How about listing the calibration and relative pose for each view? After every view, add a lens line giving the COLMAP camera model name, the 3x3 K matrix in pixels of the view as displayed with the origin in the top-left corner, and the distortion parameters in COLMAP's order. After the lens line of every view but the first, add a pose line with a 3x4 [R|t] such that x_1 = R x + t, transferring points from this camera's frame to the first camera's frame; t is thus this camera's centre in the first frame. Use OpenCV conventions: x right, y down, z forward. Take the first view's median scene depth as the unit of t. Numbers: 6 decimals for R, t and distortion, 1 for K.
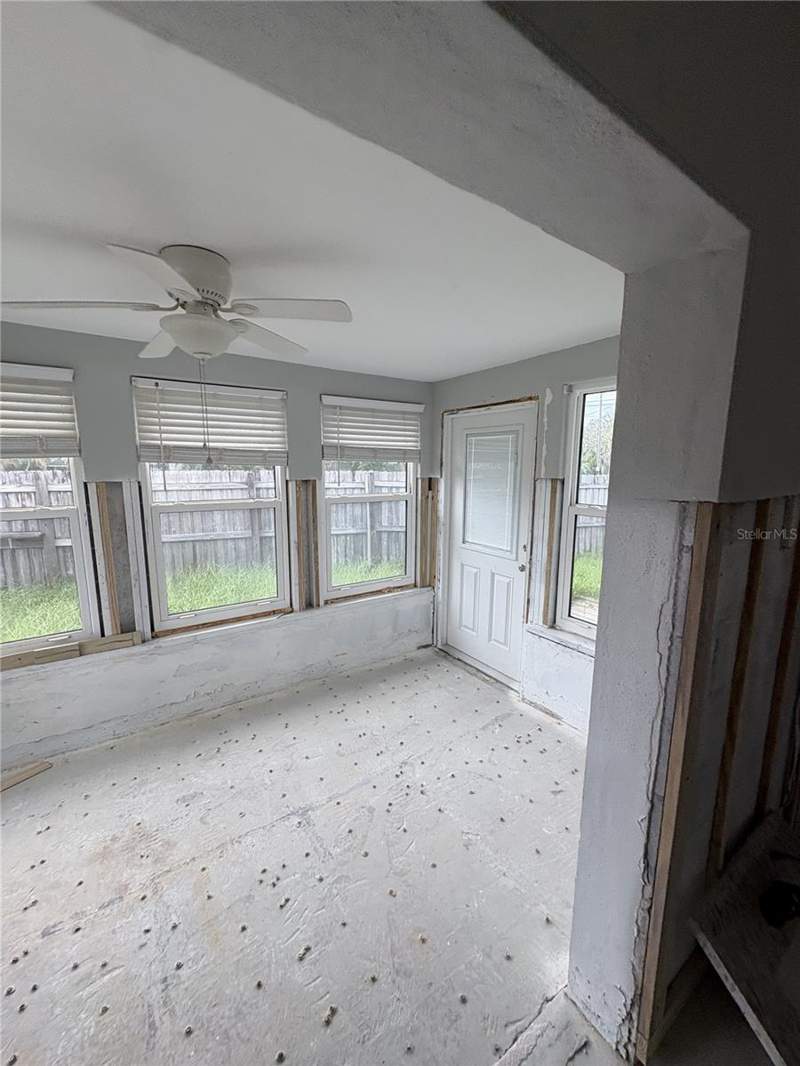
lens RADIAL K [[430.2, 0, 404.6], [0, 430.2, 533.2], [0, 0, 1]] dist [0.003217, 0.000214]
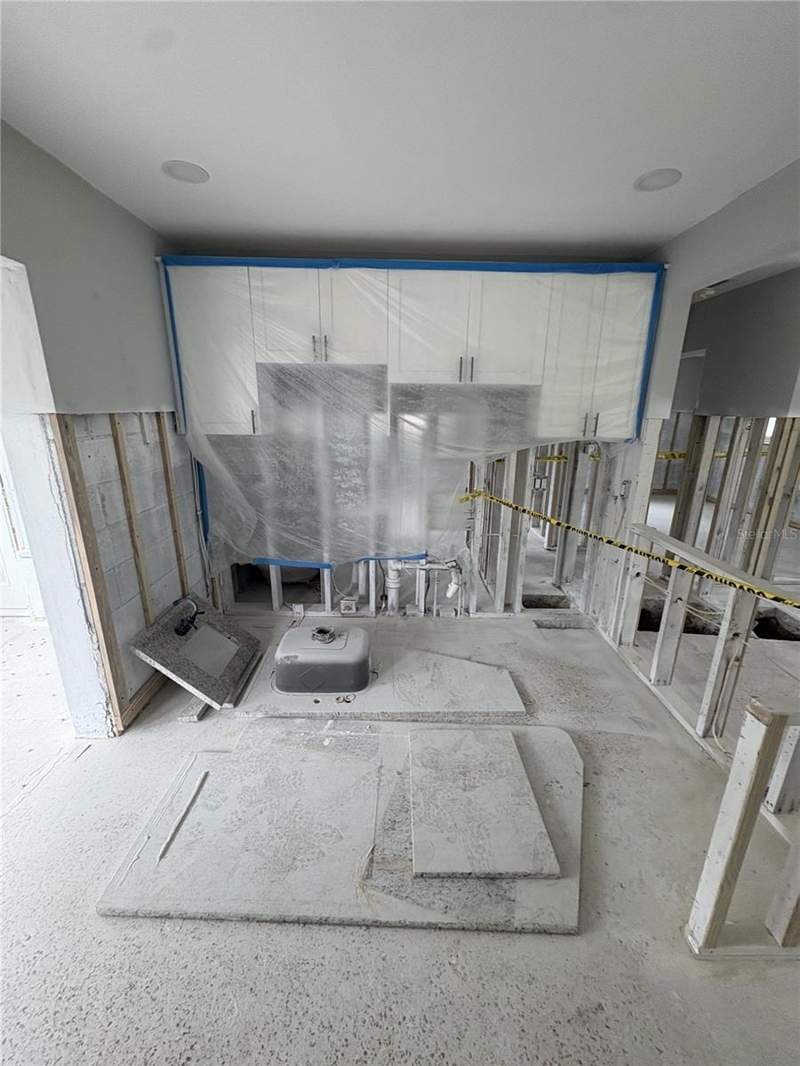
lens RADIAL K [[430.2, 0, 401.4], [0, 430.2, 527.9], [0, 0, 1]] dist [0.003217, 0.000214]
pose [[0.563794, -0.238939, 0.790598, -0.025320], [0.129917, 0.970978, 0.200808, 0.203854], [-0.815634, -0.010502, 0.578473, -1.152106]]
